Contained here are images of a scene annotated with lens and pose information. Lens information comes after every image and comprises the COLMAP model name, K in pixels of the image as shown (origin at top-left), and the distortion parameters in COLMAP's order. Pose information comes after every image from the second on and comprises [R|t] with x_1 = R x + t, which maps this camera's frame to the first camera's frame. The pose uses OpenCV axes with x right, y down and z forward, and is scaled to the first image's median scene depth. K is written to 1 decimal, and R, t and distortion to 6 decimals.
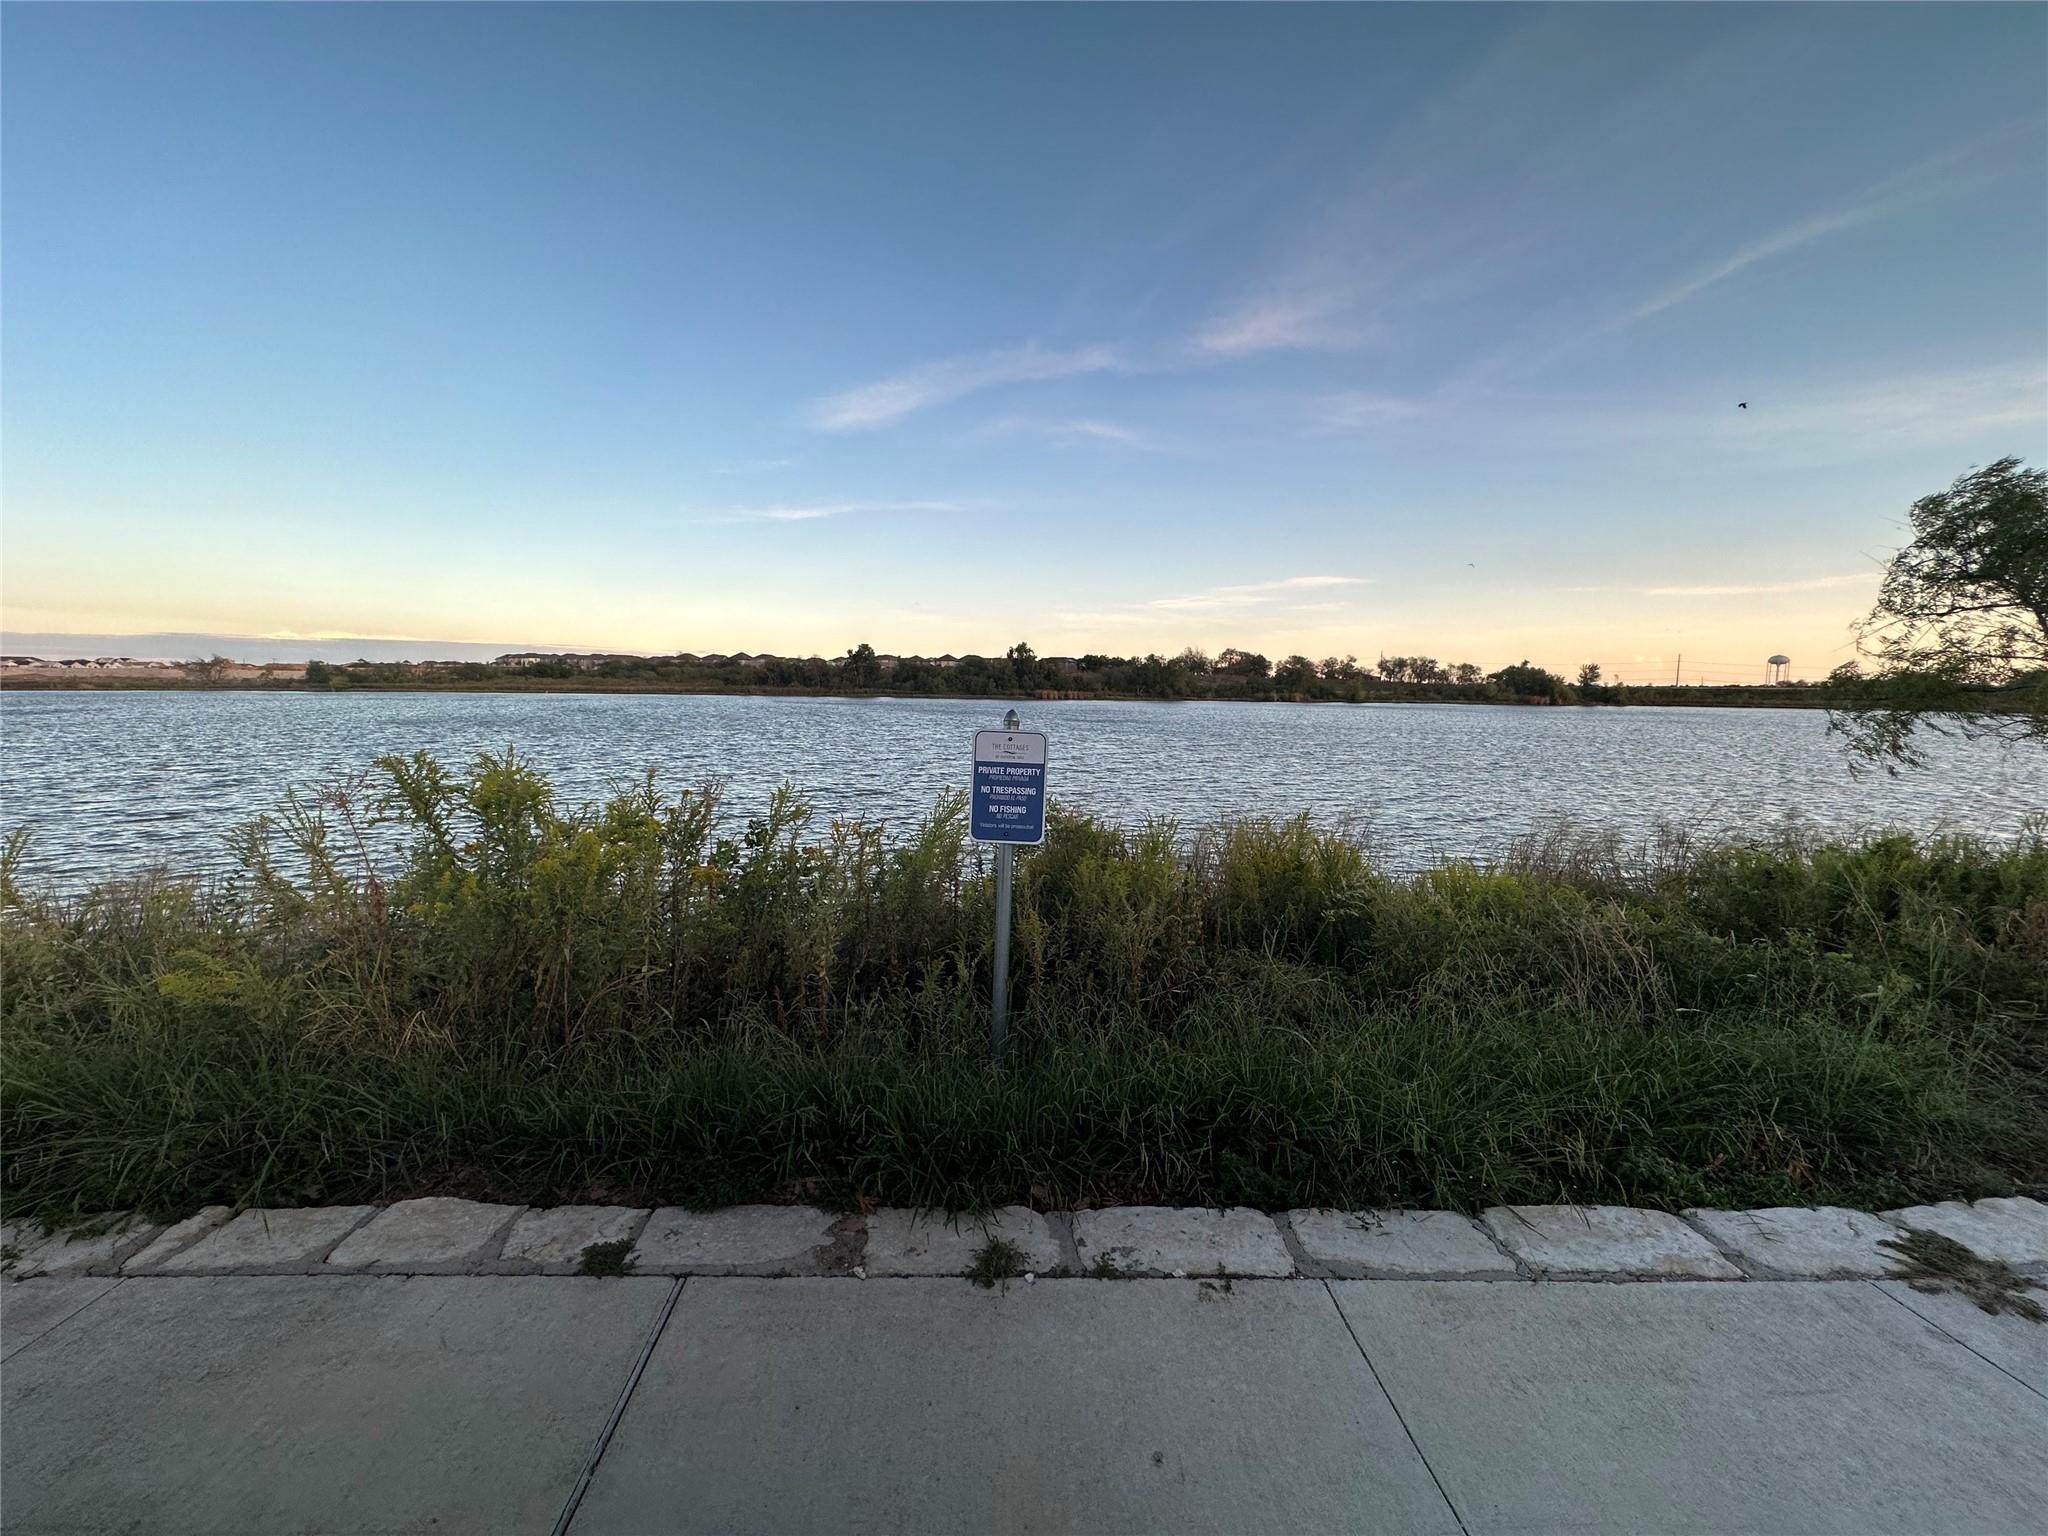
lens RADIAL K [[816.0, 0, 1024.0], [0, 816.0, 768.0], [0, 0, 1]] dist [-0.000169, 0.000256]
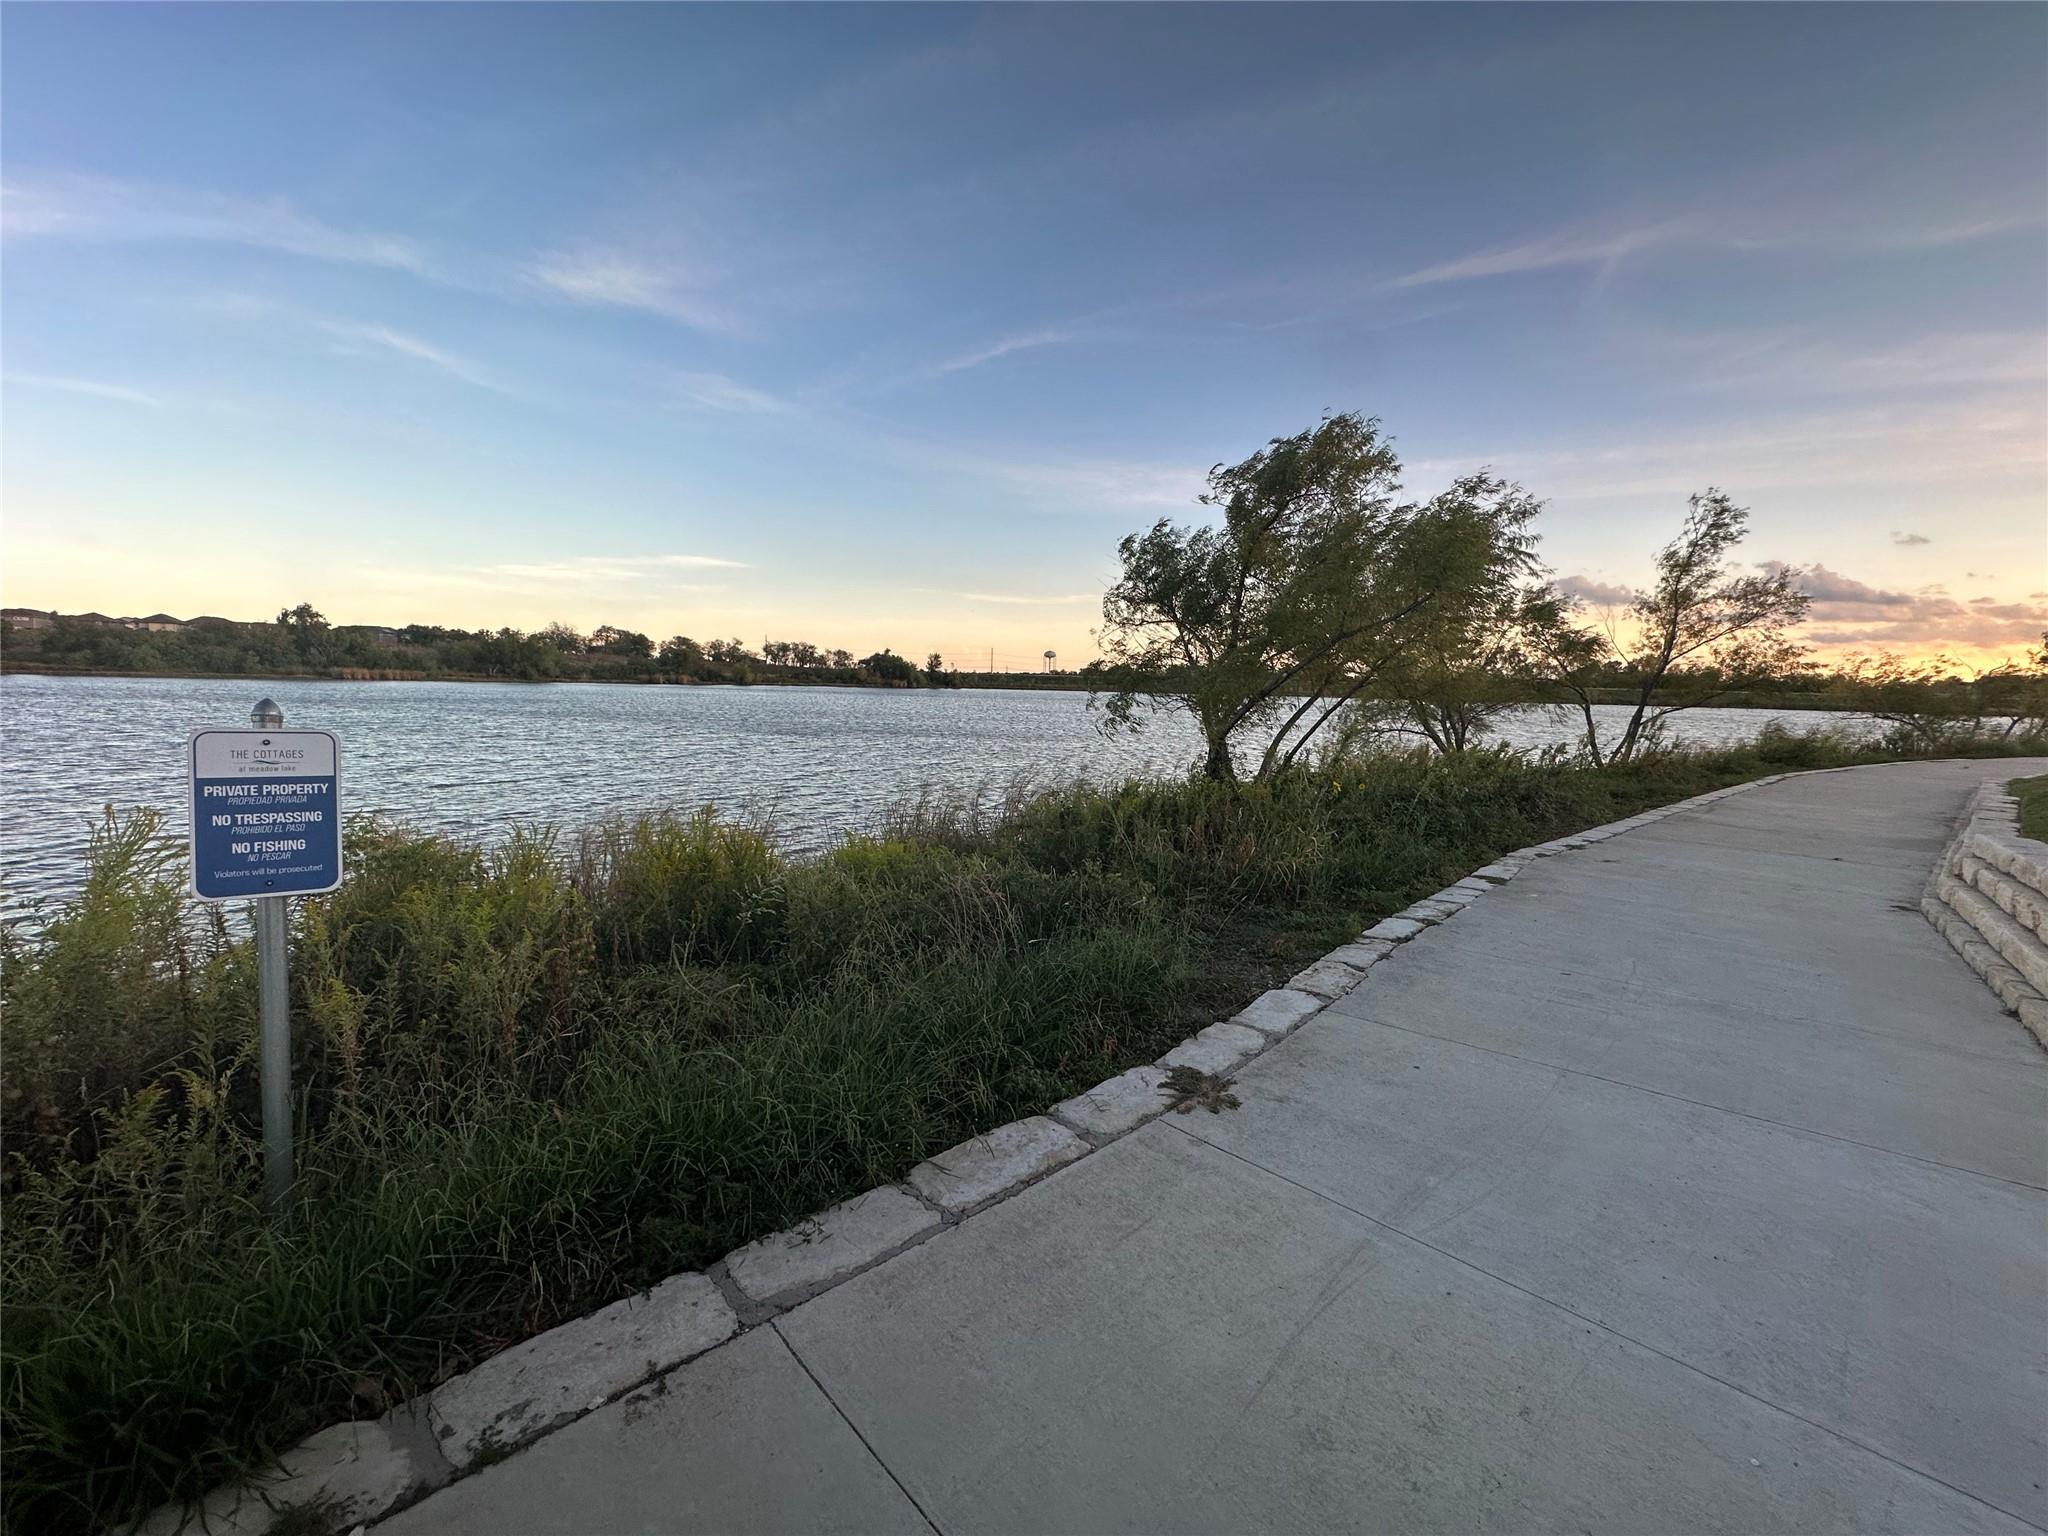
lens RADIAL K [[816.1, 0, 1020.7], [0, 816.1, 760.8], [0, 0, 1]] dist [-0.002018, -0.000078]
pose [[0.757088, -0.058010, 0.650733, 0.017732], [0.049700, 0.998278, 0.031168, -0.011165], [-0.651420, 0.008745, 0.758667, 0.096460]]
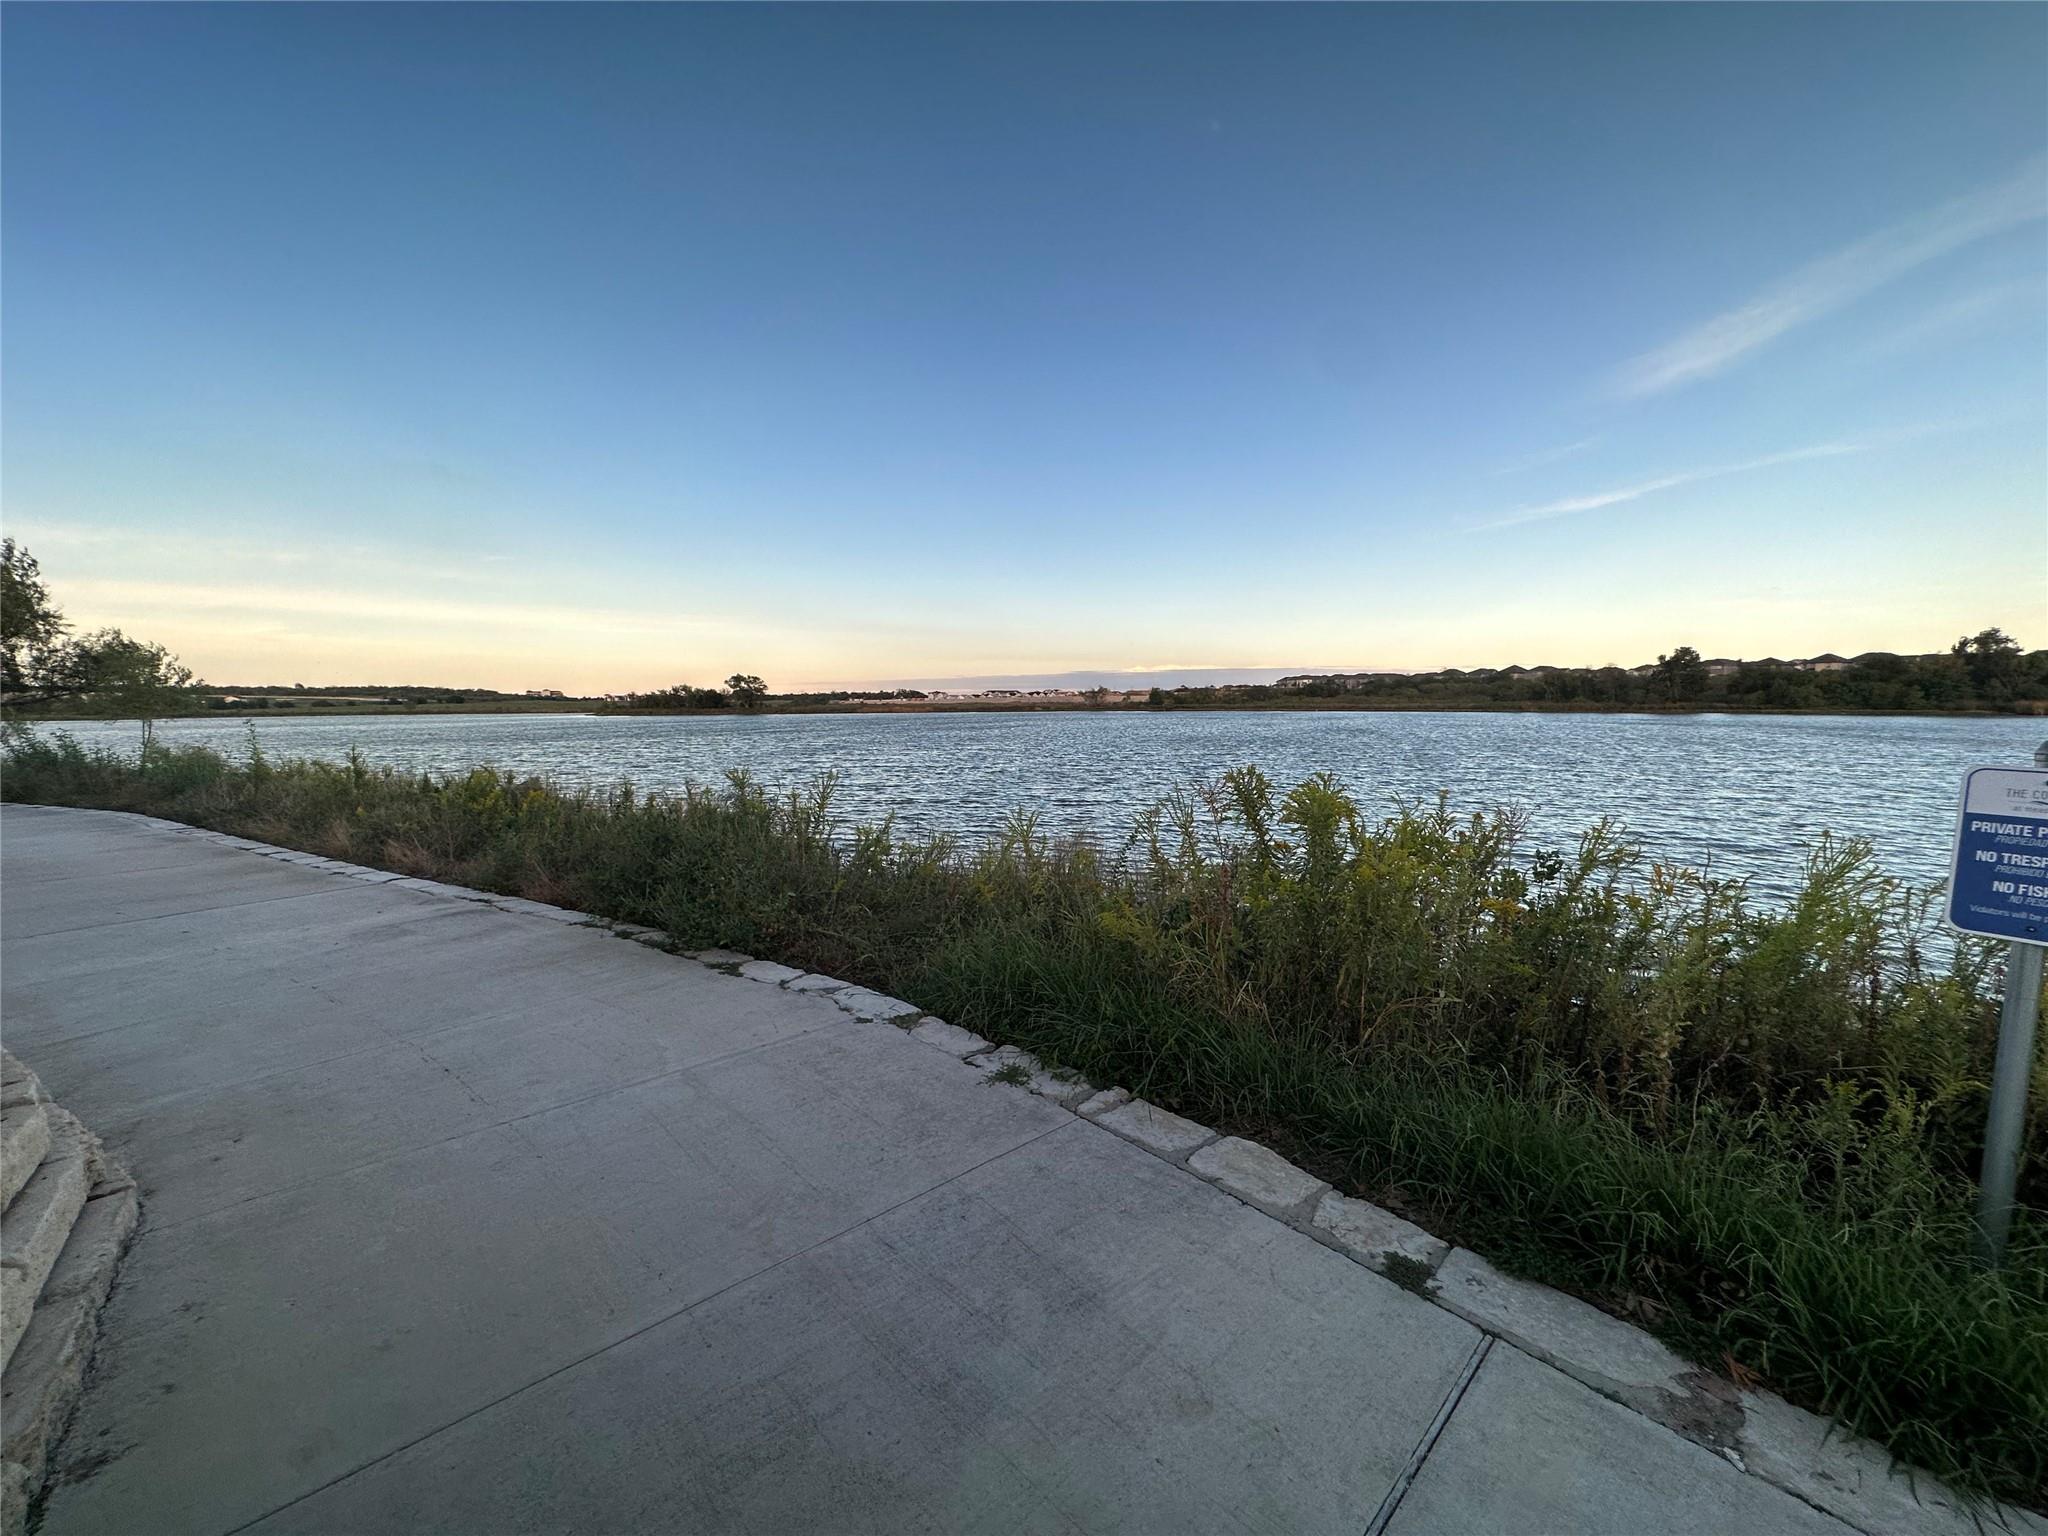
lens RADIAL K [[816.0, 0, 1024.0], [0, 816.0, 768.0], [0, 0, 1]] dist [-0.000169, 0.000256]
pose [[0.650464, 0.046605, -0.758106, -0.062746], [-0.062280, 0.998027, 0.007917, -0.002300], [0.756980, 0.042065, 0.652083, -0.036708]]
